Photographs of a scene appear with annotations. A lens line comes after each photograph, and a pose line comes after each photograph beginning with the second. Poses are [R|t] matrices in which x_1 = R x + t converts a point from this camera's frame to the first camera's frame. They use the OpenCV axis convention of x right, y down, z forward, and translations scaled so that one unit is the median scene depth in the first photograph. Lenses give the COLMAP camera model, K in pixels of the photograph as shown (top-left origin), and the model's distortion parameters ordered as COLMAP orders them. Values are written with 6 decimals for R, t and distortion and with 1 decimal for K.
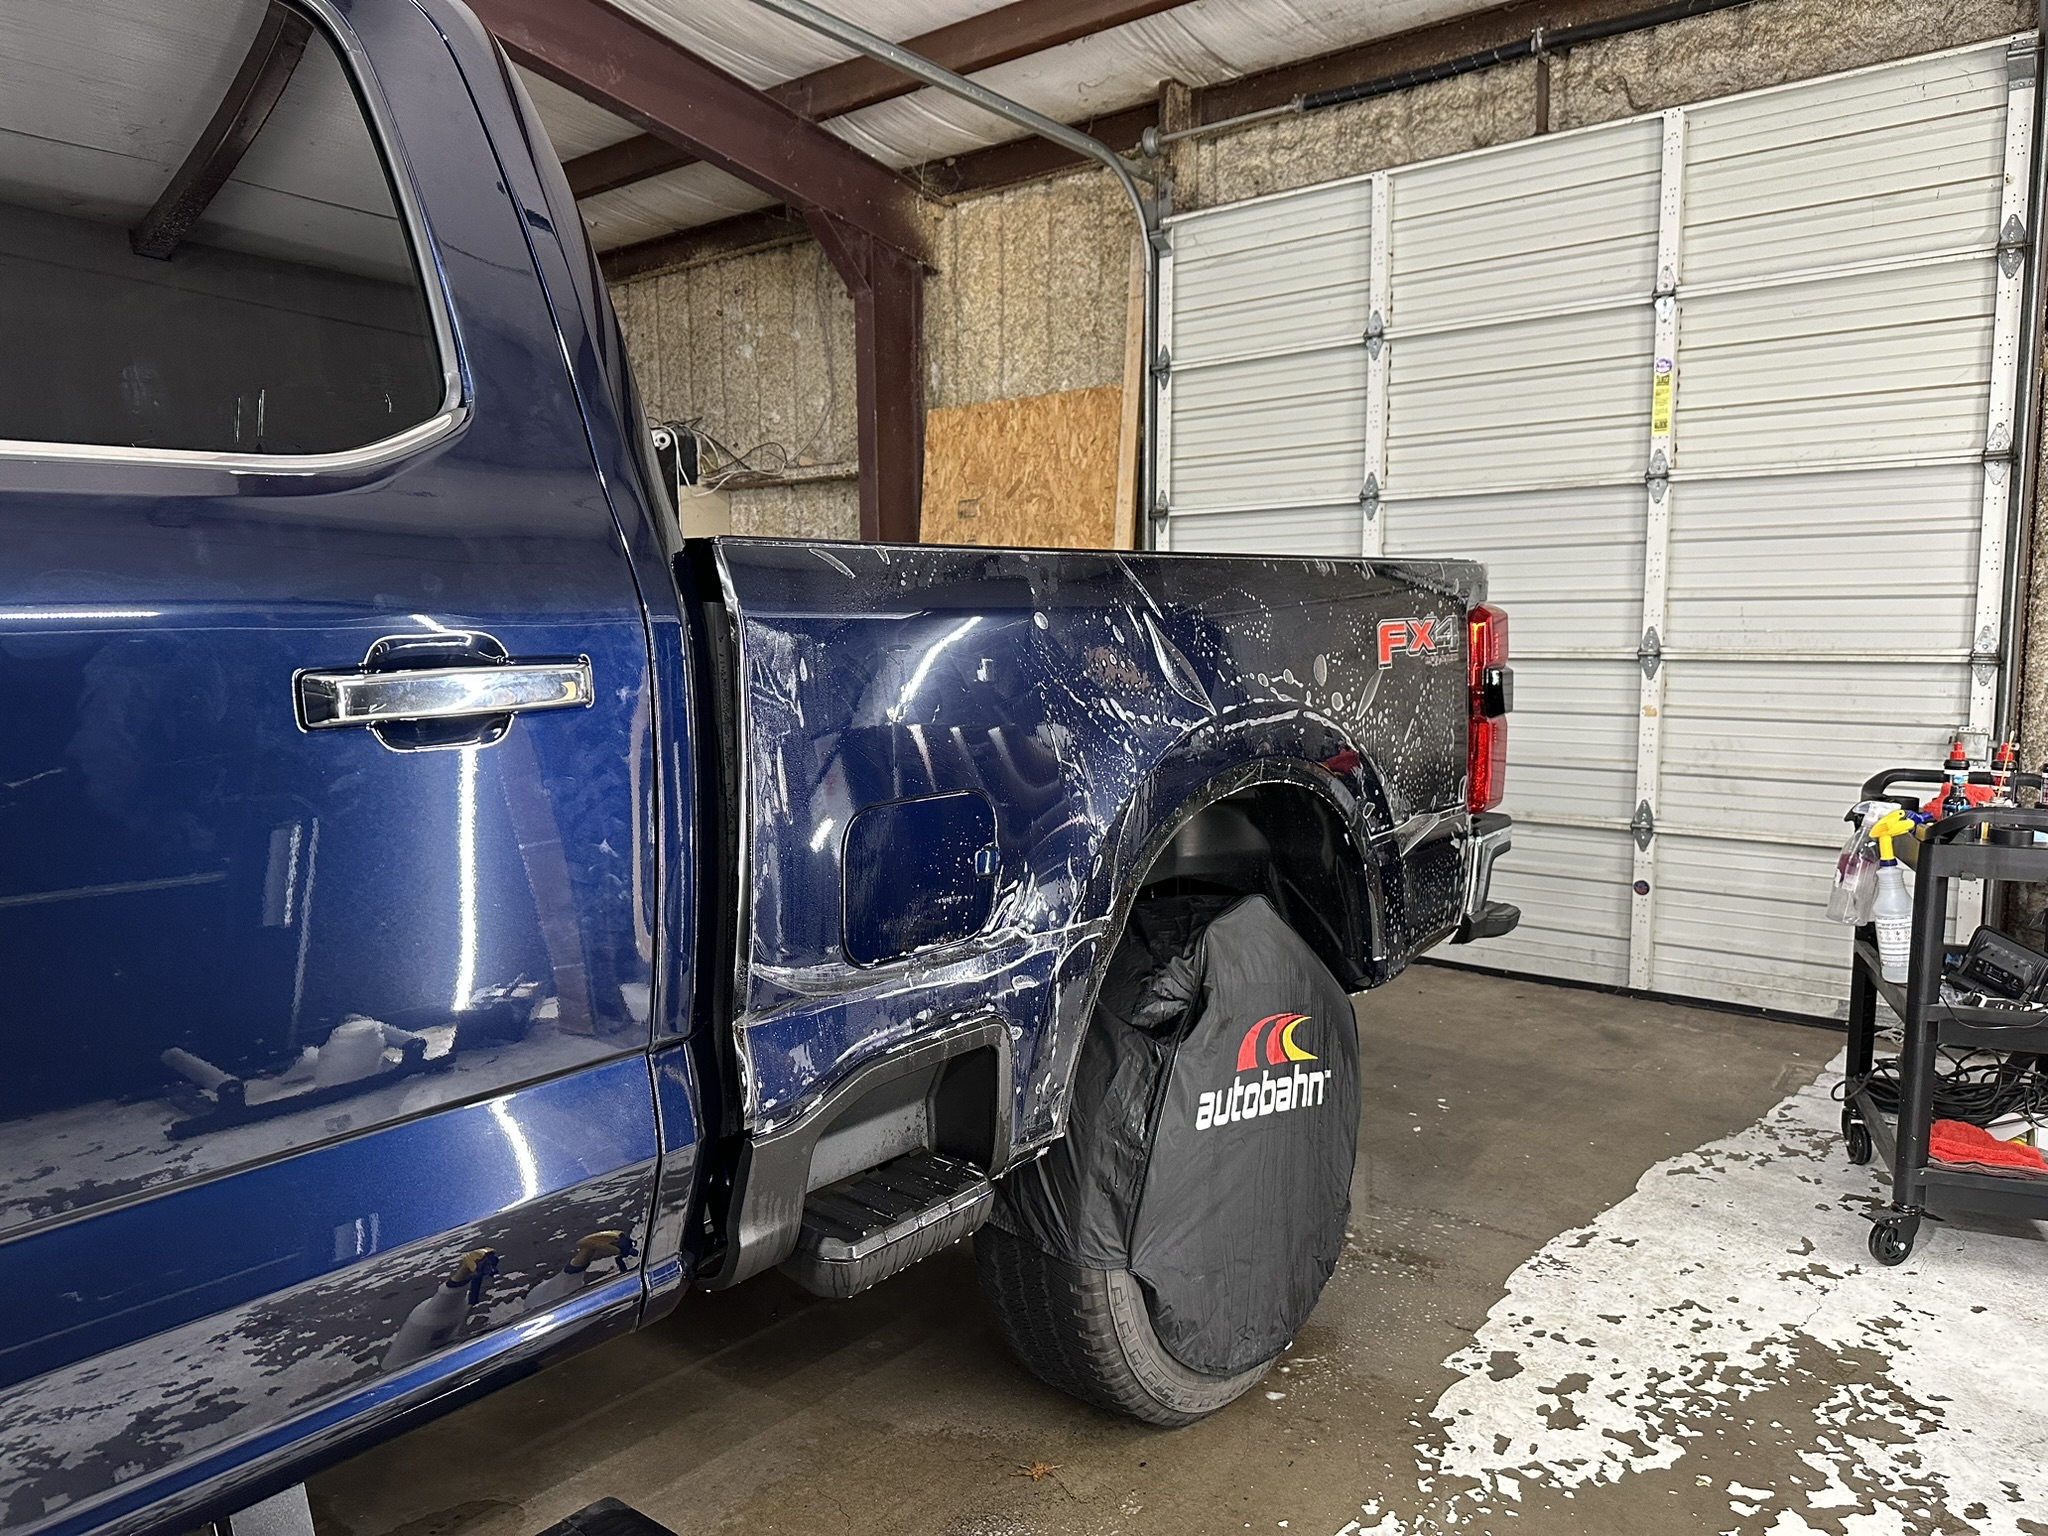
lens RADIAL K [[1415.7, 0, 1047.1], [0, 1415.7, 804.0], [0, 0, 1]] dist [-0.000456, -0.006725]
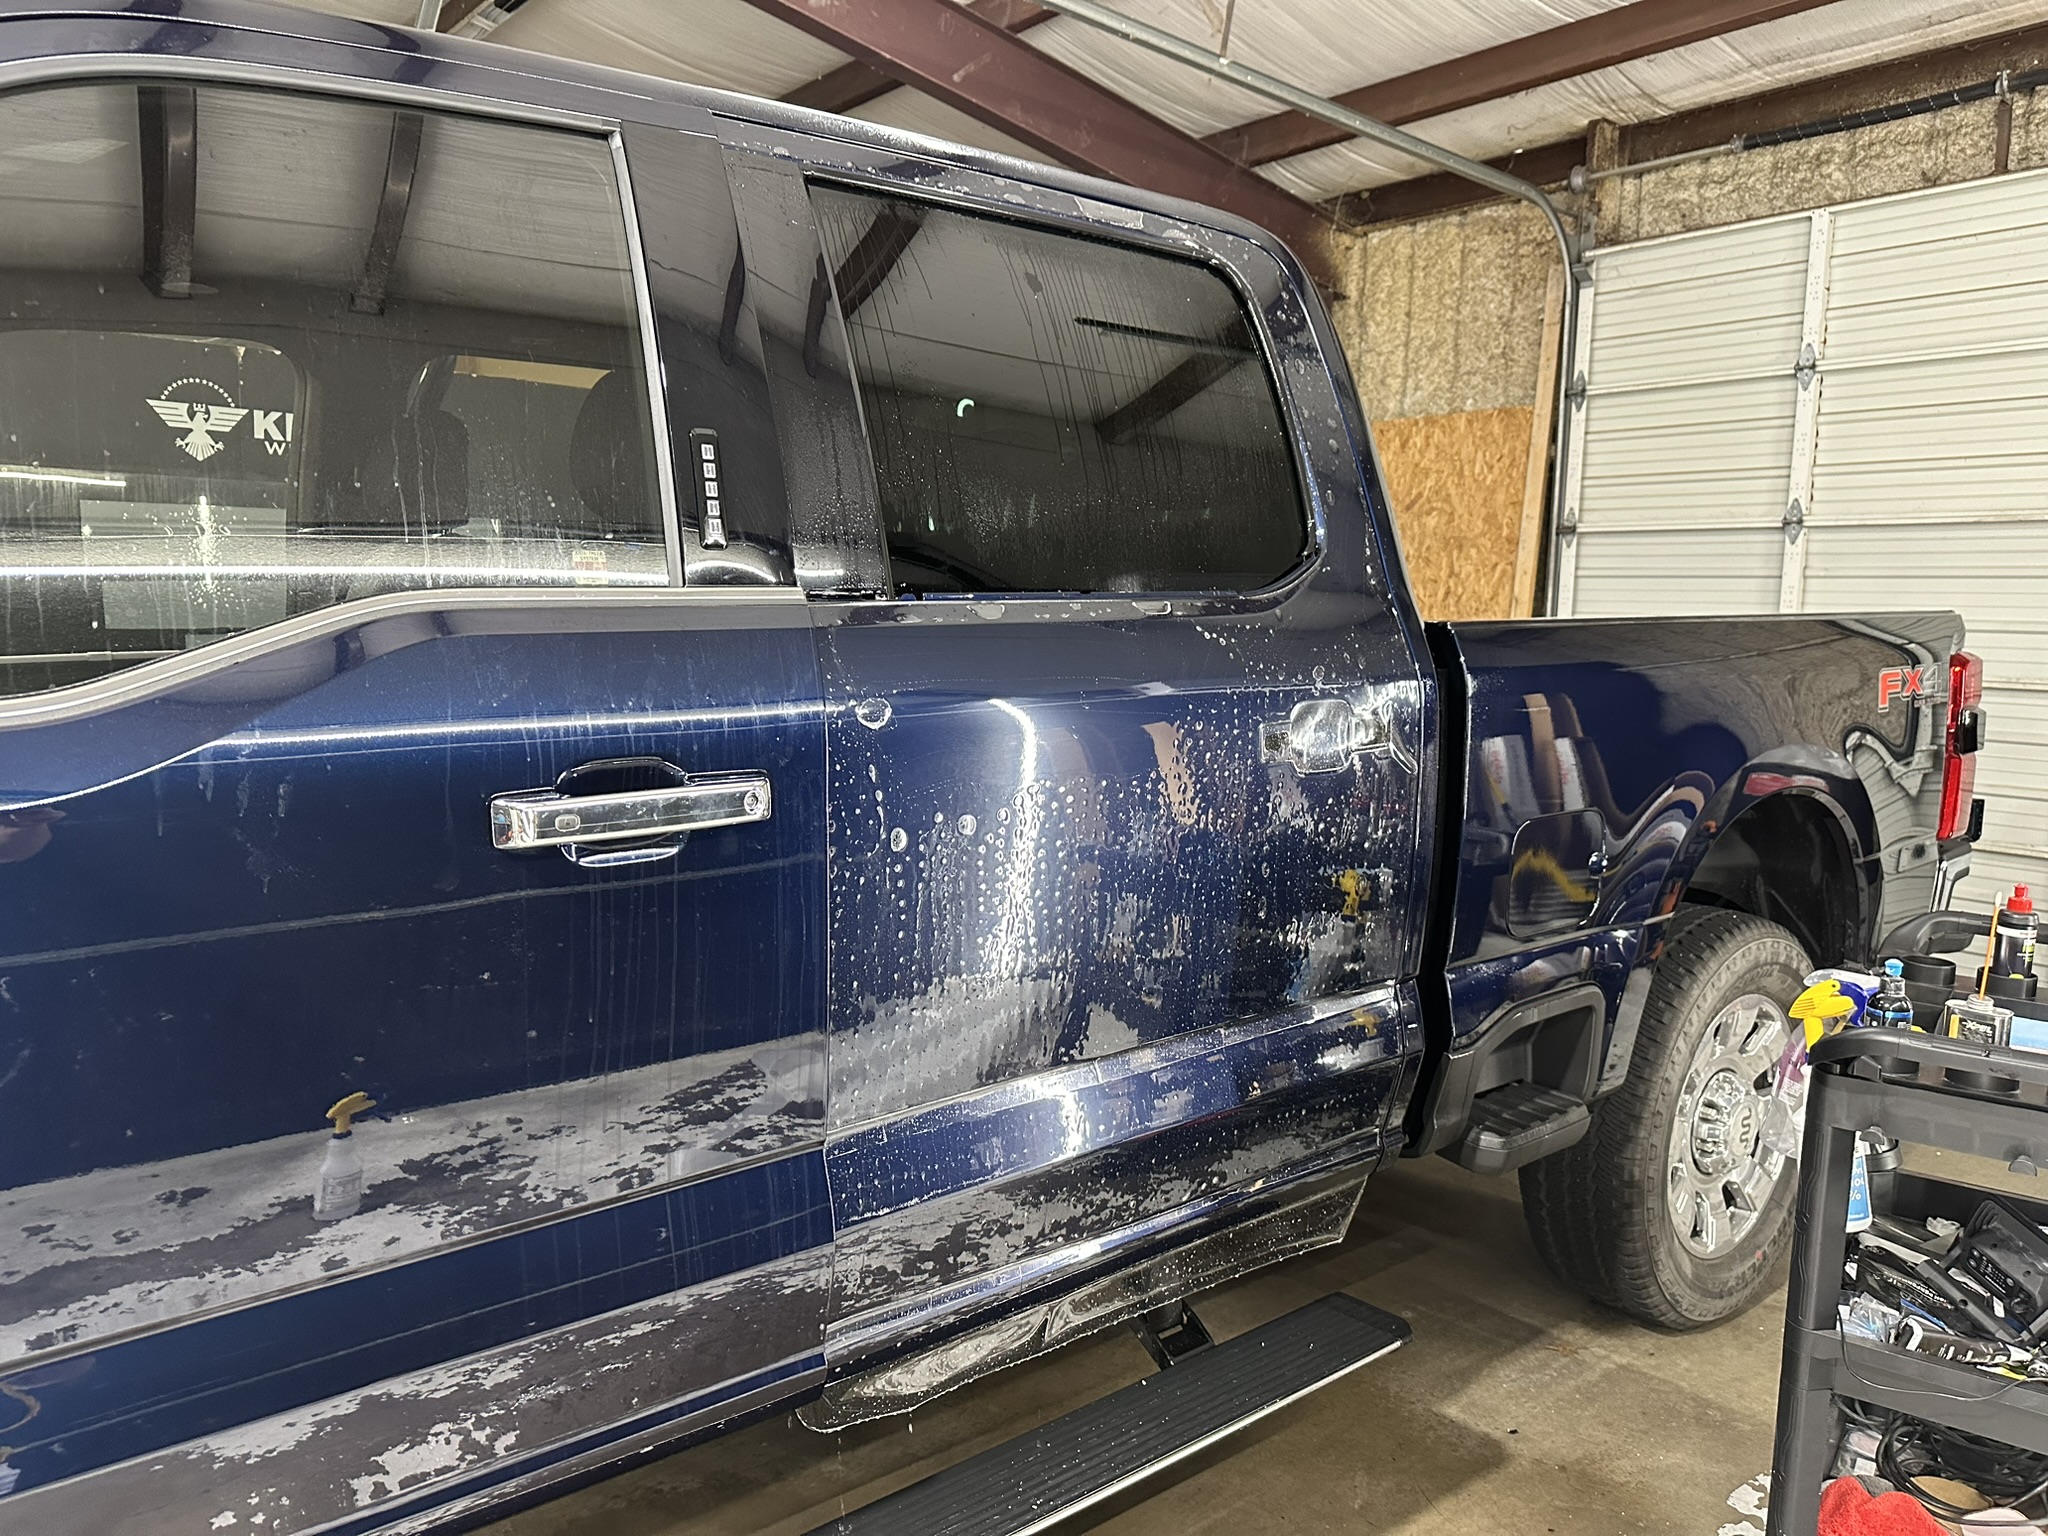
lens RADIAL K [[1415.7, 0, 1021.8], [0, 1415.7, 789.6], [0, 0, 1]] dist [-0.000456, -0.006725]
pose [[0.977689, 0.049747, -0.204081, -0.094661], [-0.047886, 0.998754, 0.014046, -0.006396], [0.204526, -0.003959, 0.978853, -0.123747]]
